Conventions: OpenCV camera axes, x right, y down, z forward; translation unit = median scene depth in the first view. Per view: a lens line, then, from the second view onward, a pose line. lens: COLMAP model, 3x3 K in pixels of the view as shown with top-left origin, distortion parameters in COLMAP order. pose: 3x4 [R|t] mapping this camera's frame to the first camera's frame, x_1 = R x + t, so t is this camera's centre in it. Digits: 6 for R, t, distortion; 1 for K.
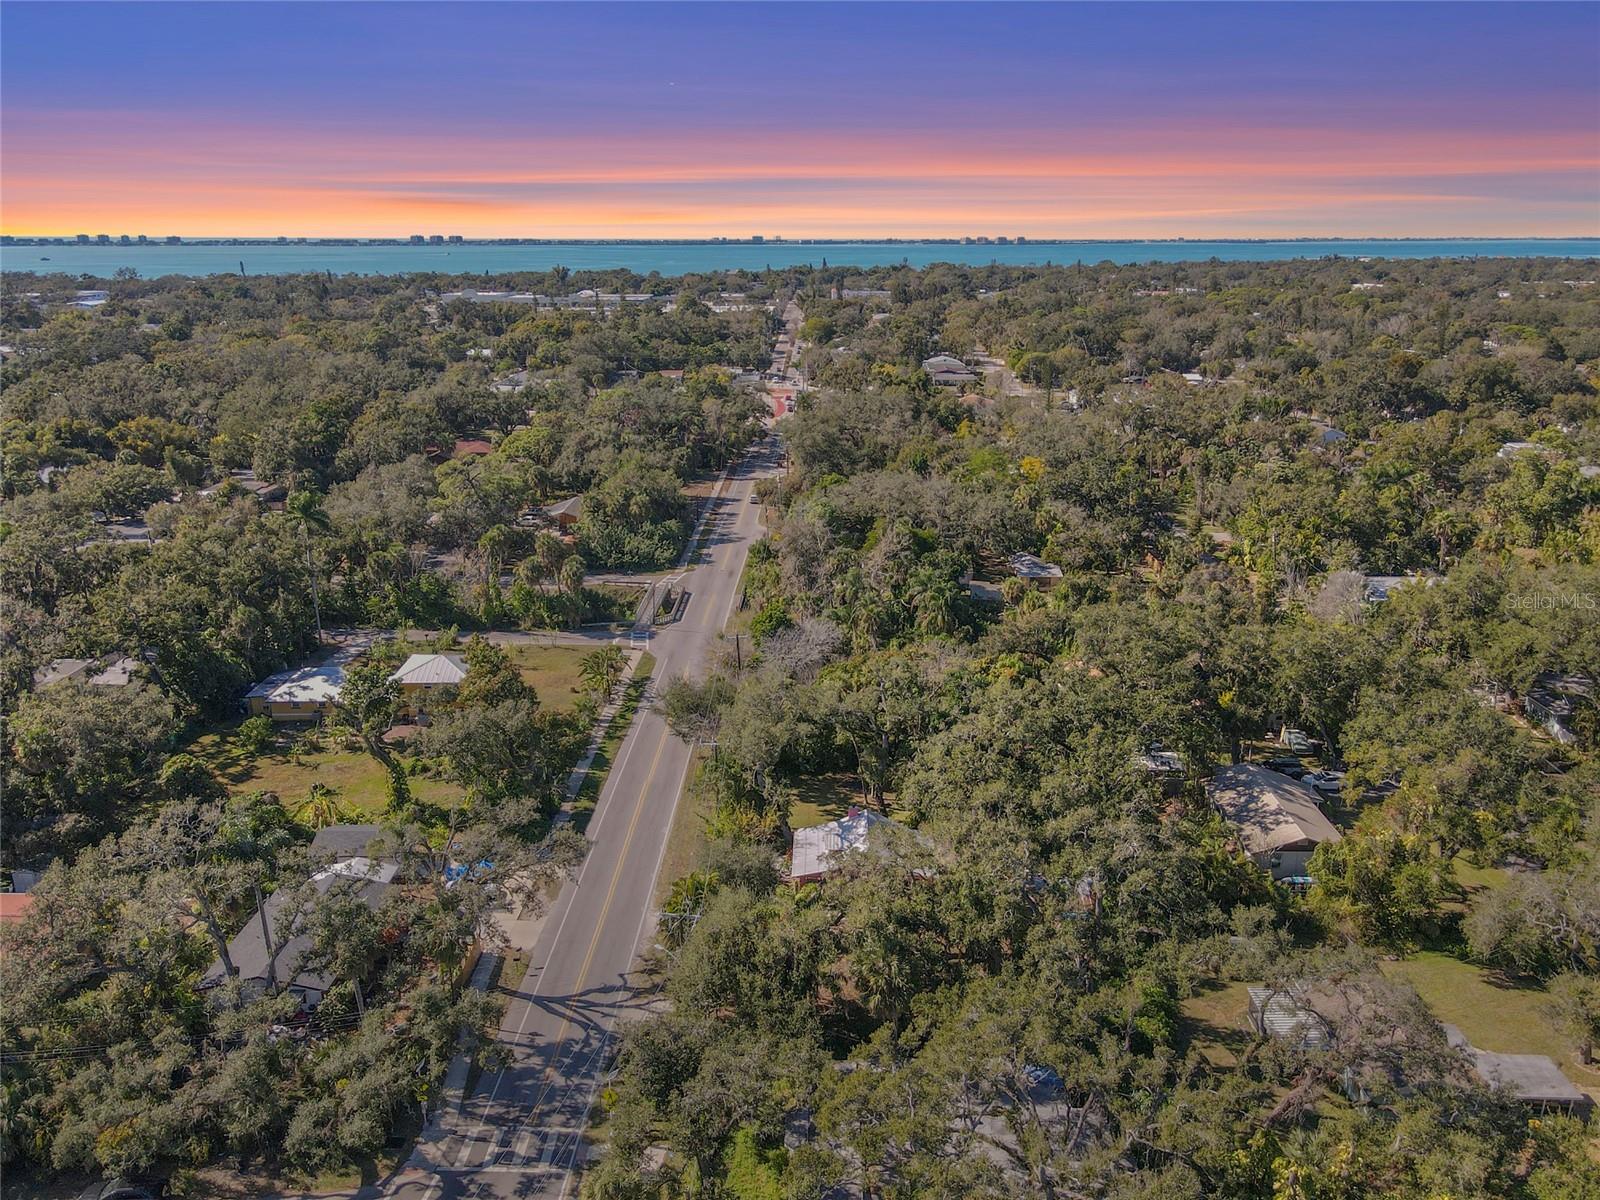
lens RADIAL K [[1217.5, 0, 811.9], [0, 1217.5, 598.8], [0, 0, 1]] dist [-0.001204, 0.039060]
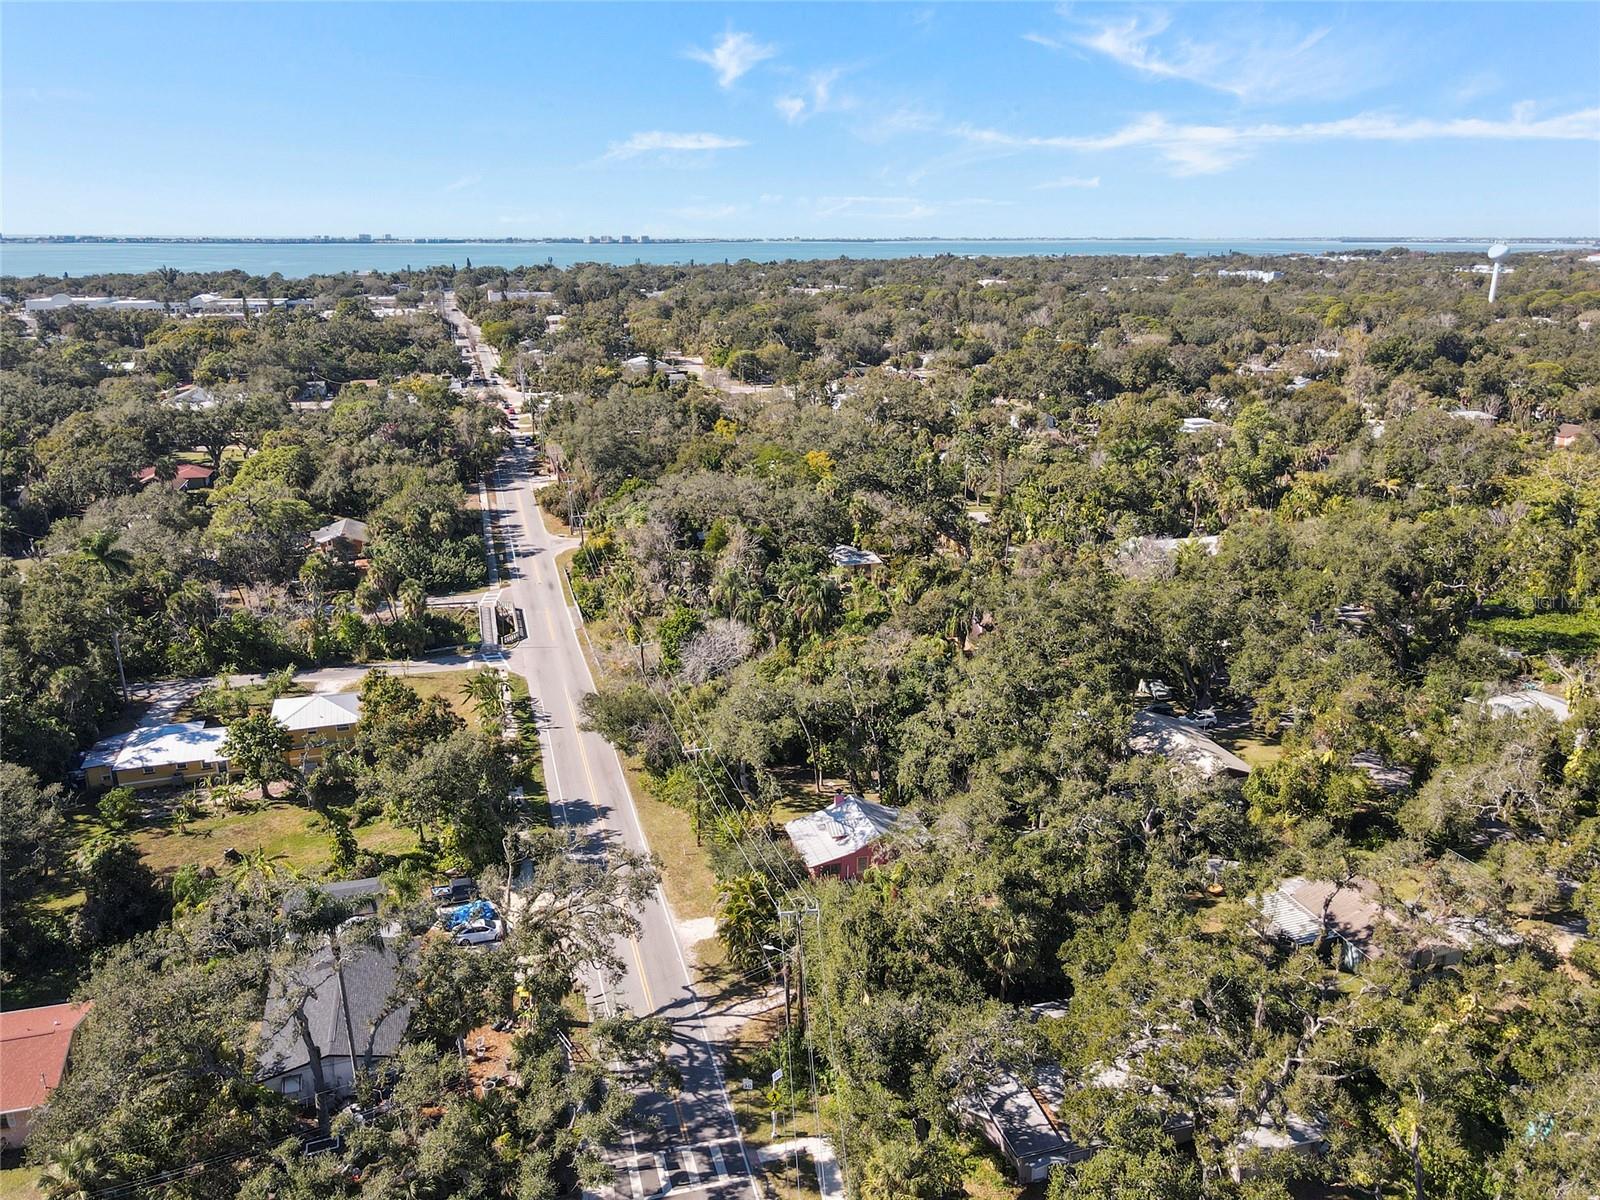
lens RADIAL K [[1217.5, 0, 811.9], [0, 1217.5, 598.8], [0, 0, 1]] dist [-0.001204, 0.039060]
pose [[0.954606, -0.085551, 0.285320, -0.143791], [0.085213, 0.996270, 0.013623, -0.005687], [-0.285421, 0.011308, 0.958335, 0.005777]]
